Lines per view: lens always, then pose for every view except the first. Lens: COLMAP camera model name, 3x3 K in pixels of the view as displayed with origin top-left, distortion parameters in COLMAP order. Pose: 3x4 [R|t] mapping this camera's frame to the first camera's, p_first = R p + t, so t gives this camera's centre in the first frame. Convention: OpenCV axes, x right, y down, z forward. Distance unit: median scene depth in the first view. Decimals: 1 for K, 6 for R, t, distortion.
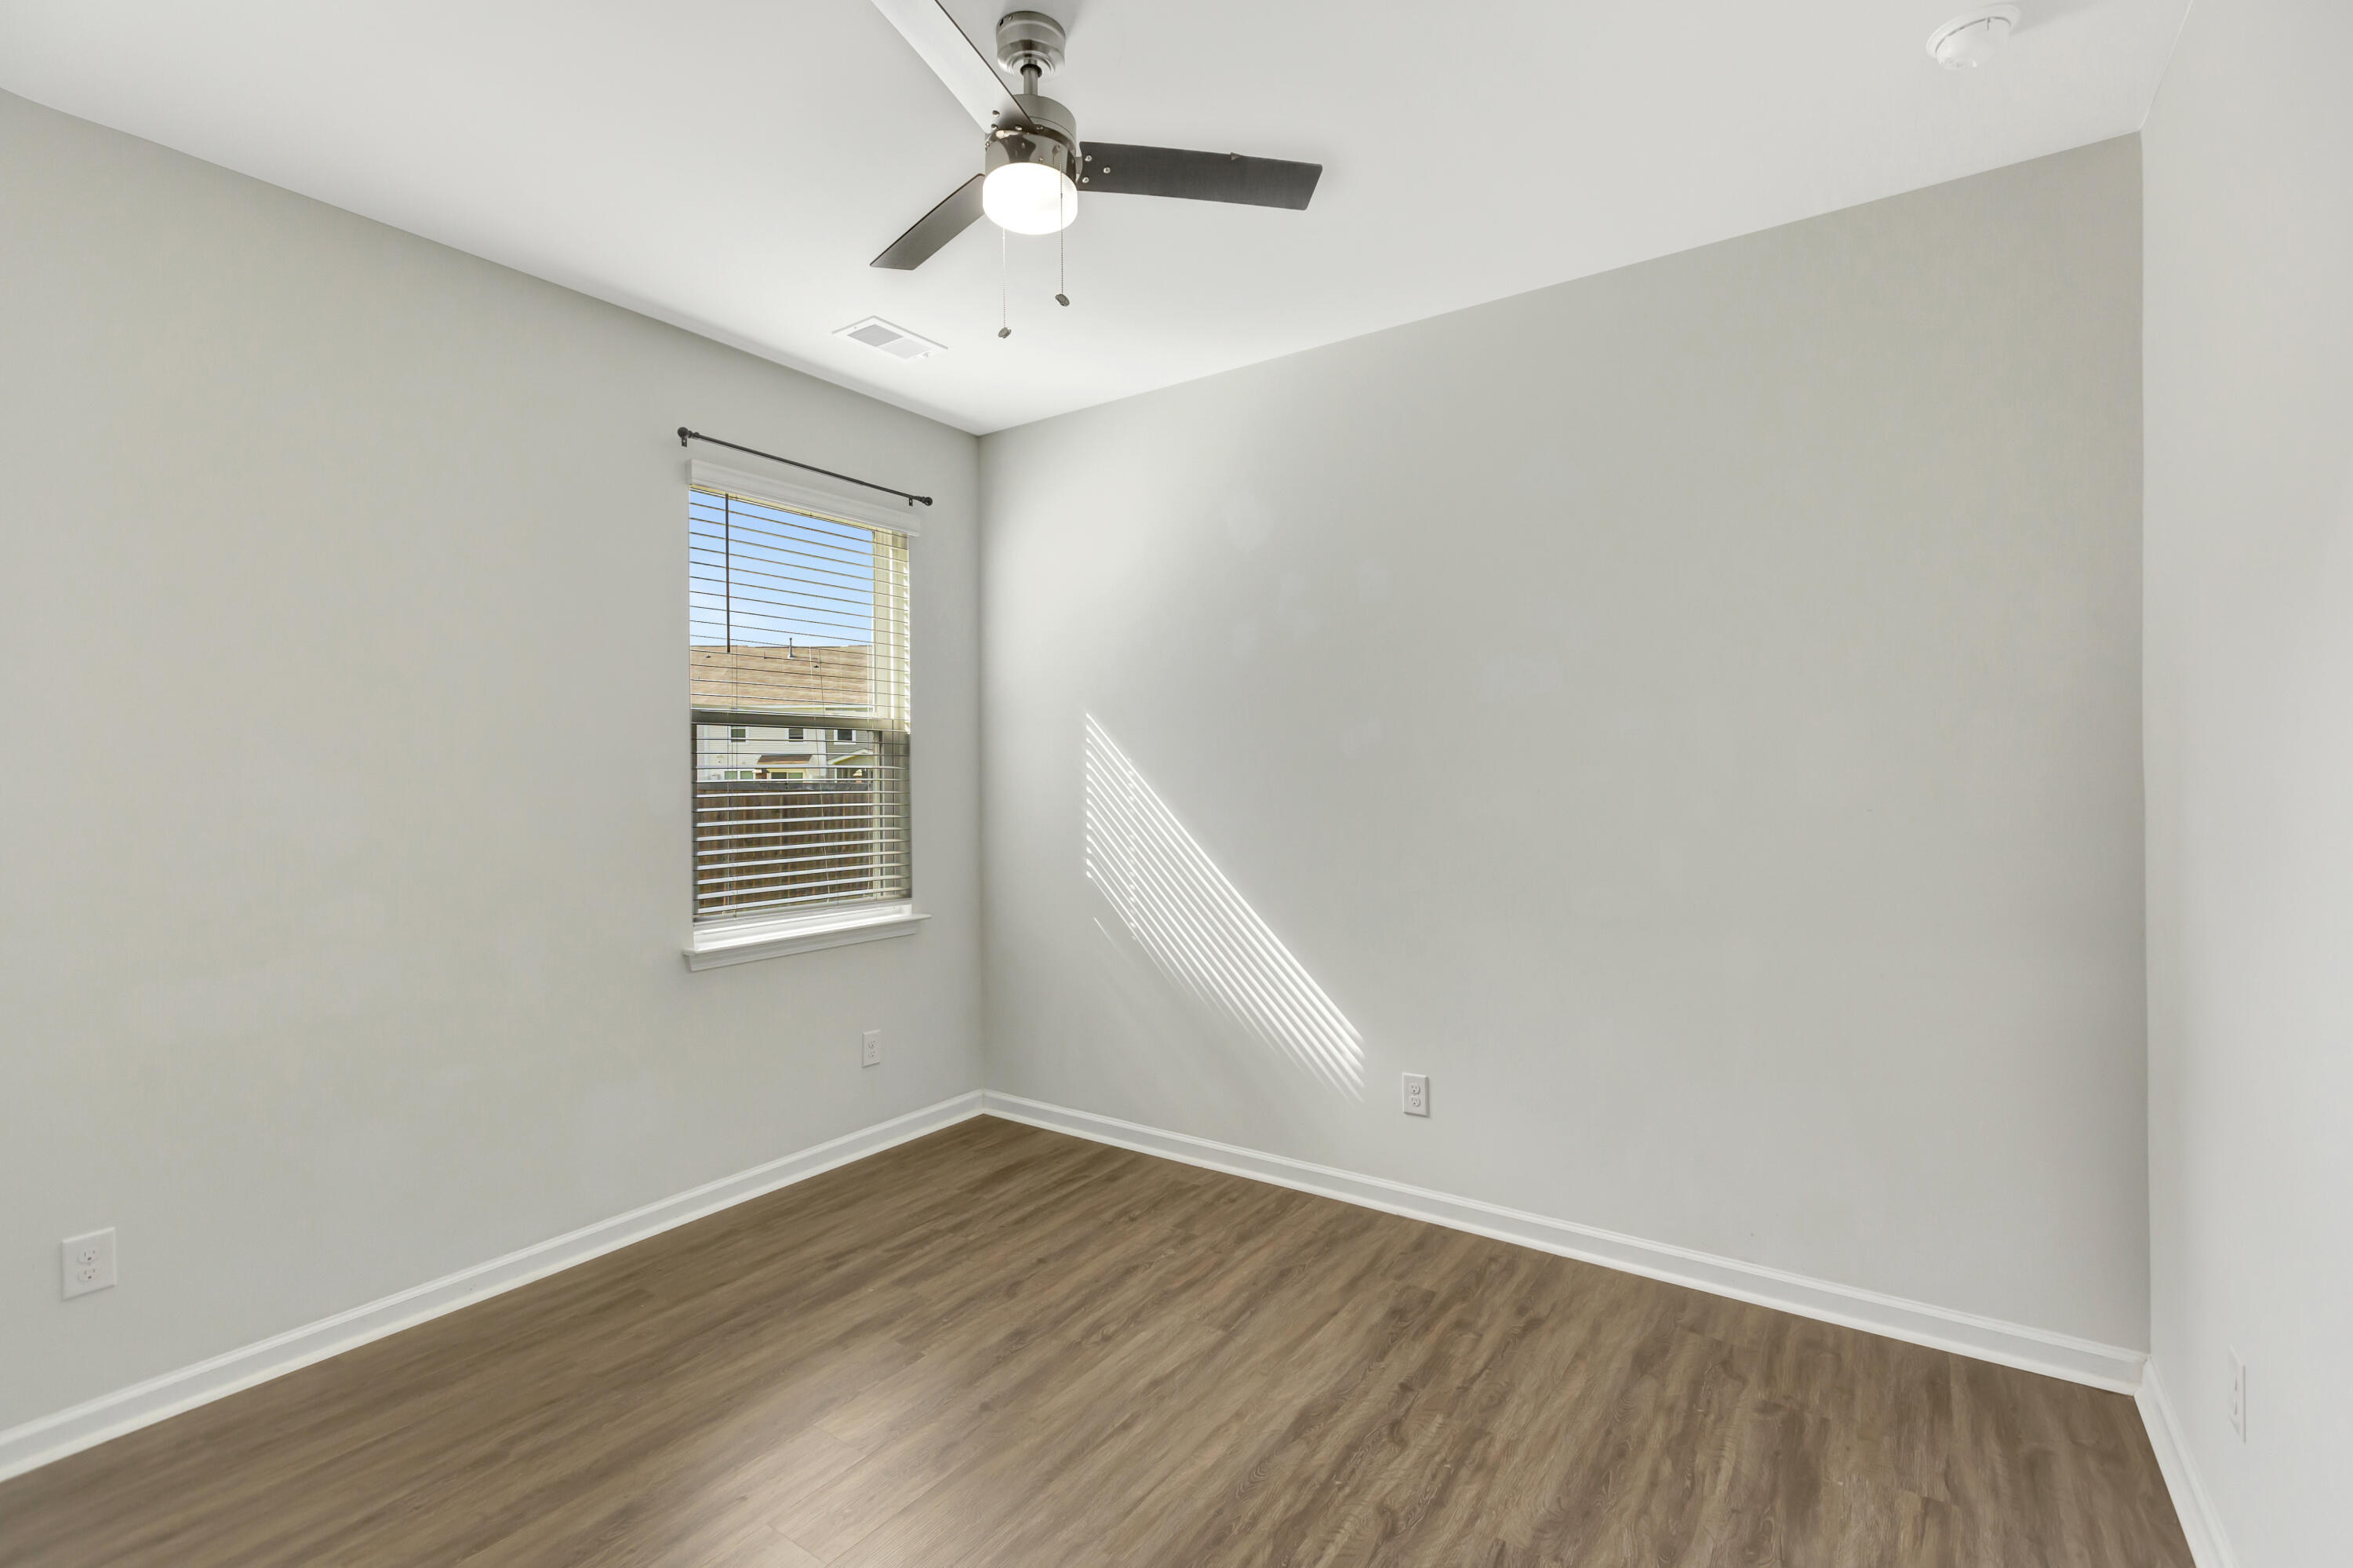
lens RADIAL K [[1059.9, 0, 1179.6], [0, 1059.9, 781.9], [0, 0, 1]] dist [0.001333, -0.000140]
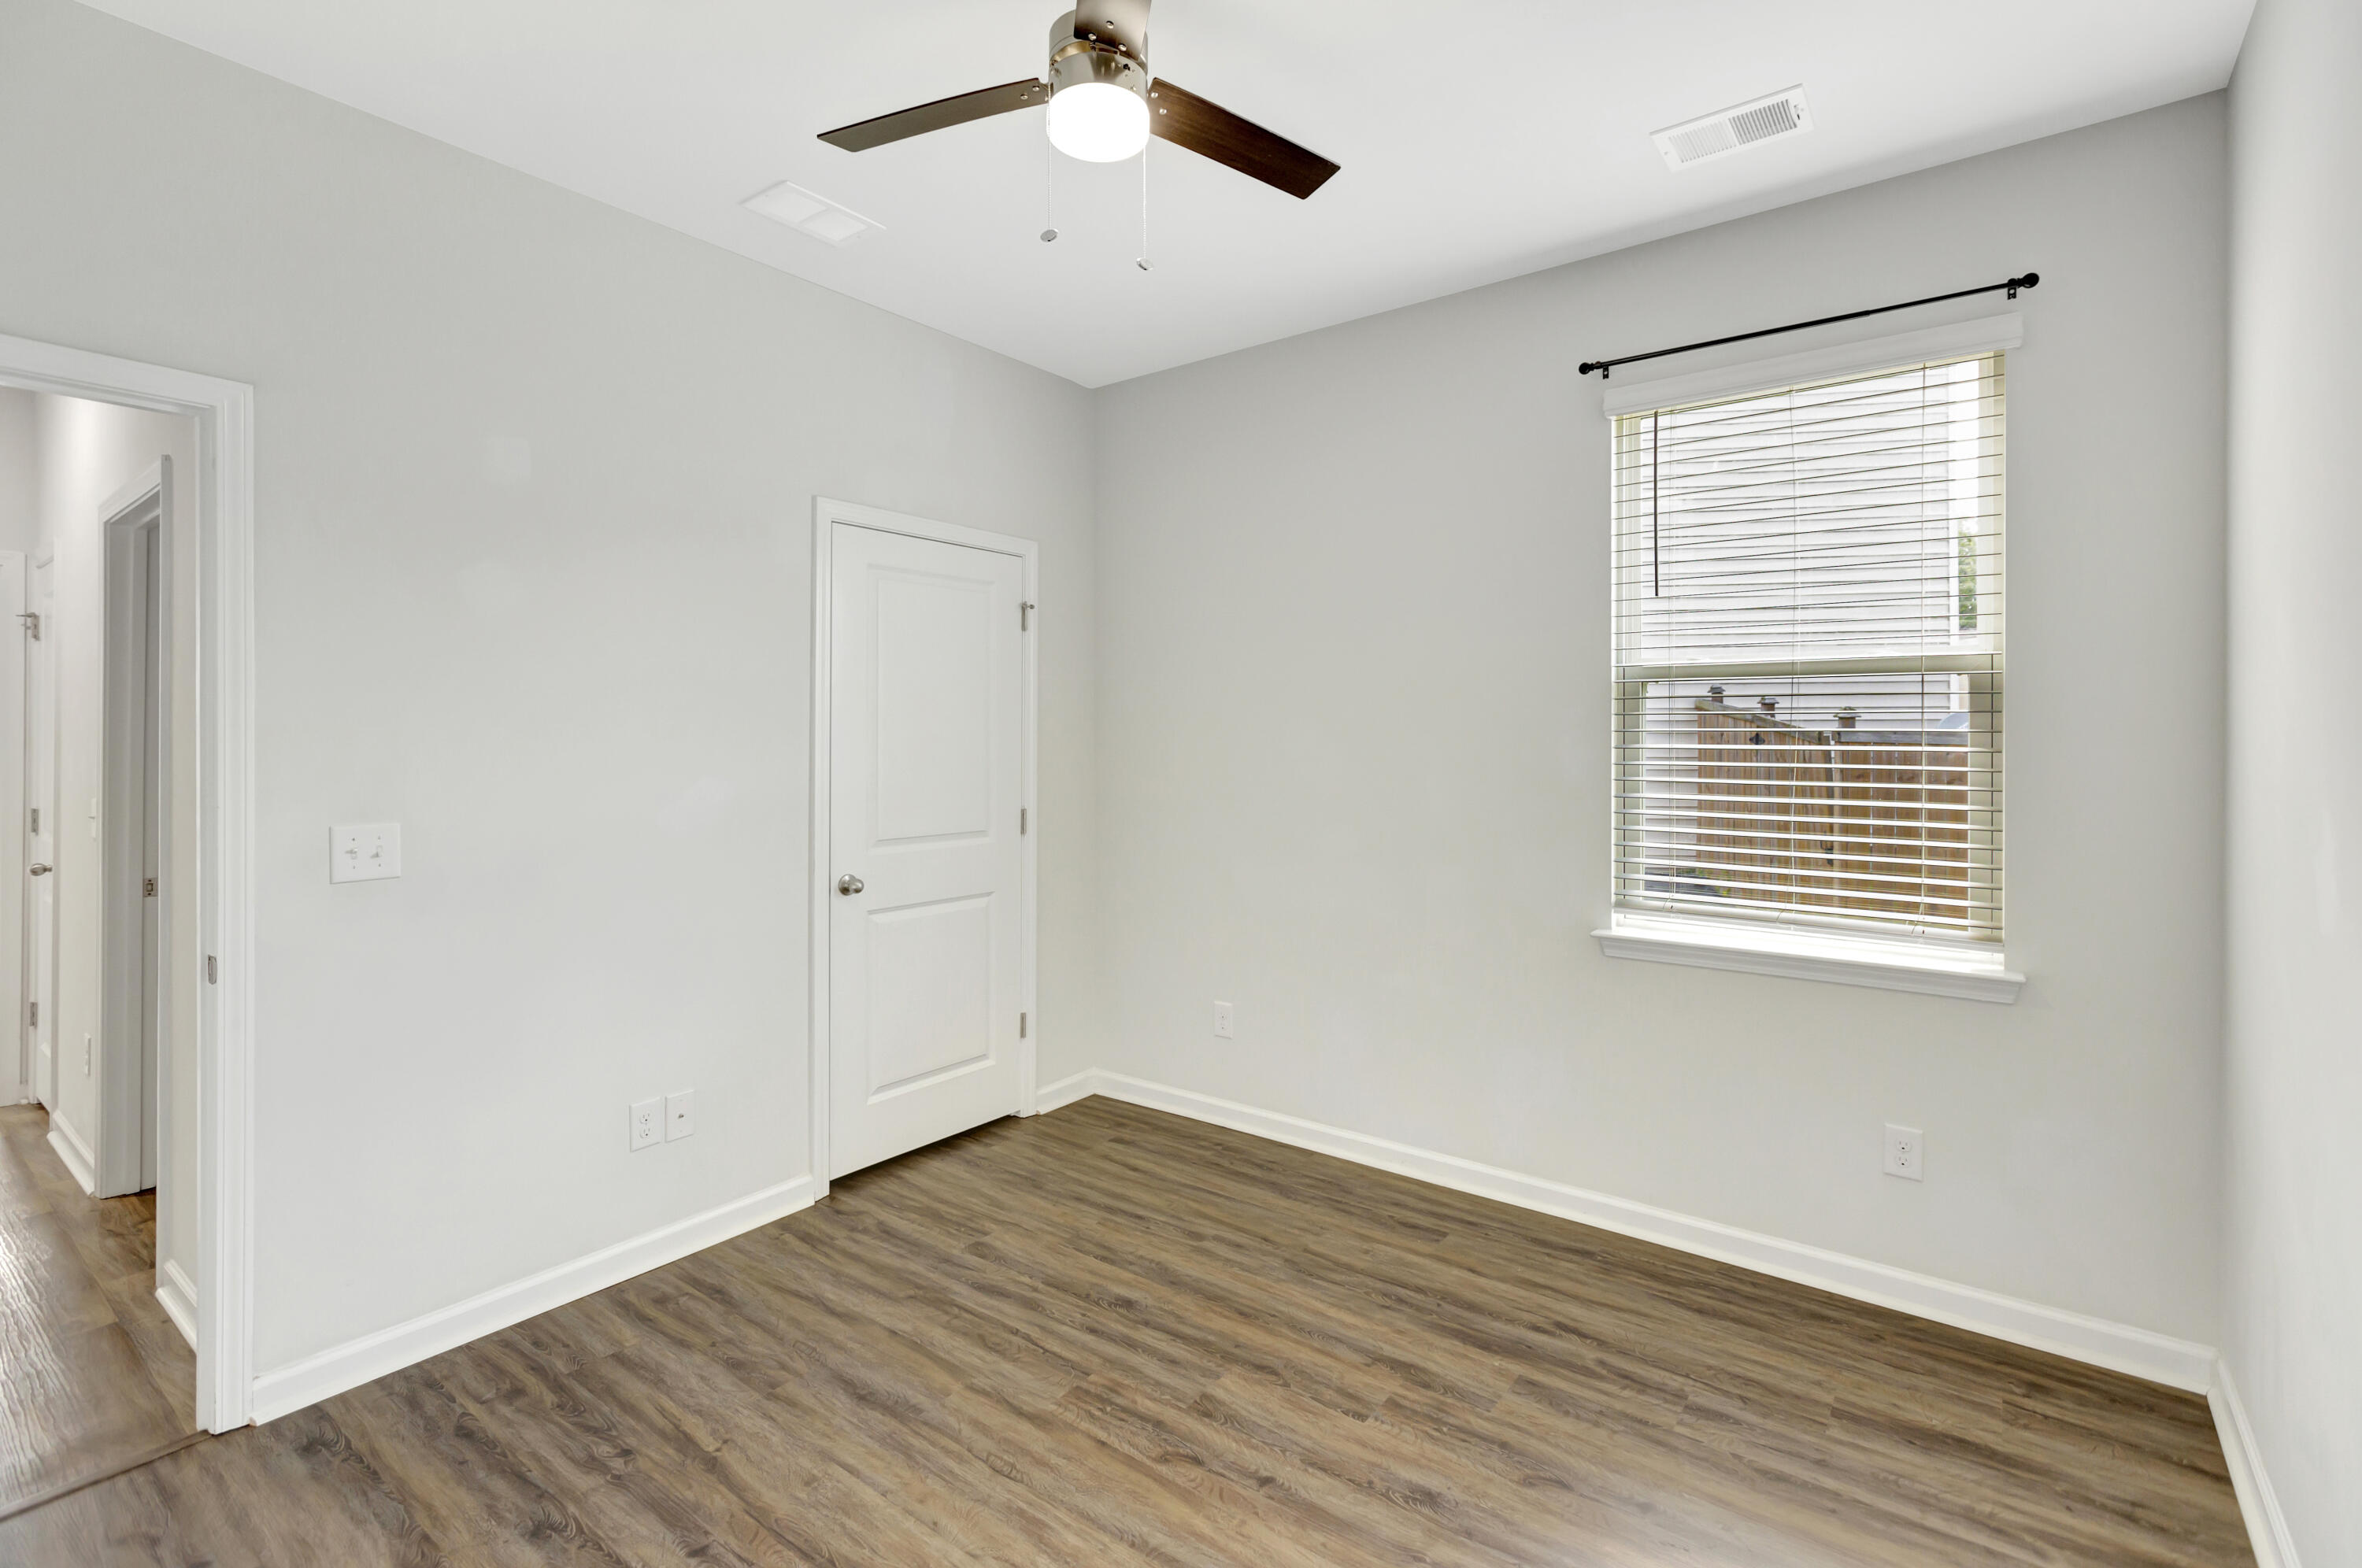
lens RADIAL K [[1066.7, 0, 1180.7], [0, 1066.7, 745.8], [0, 0, 1]] dist [0.000117, -0.000205]
pose [[-0.054144, 0.013891, -0.998437, 0.495693], [-0.009871, 0.999847, 0.014445, -0.011251], [0.998484, 0.010638, -0.053999, 0.720462]]
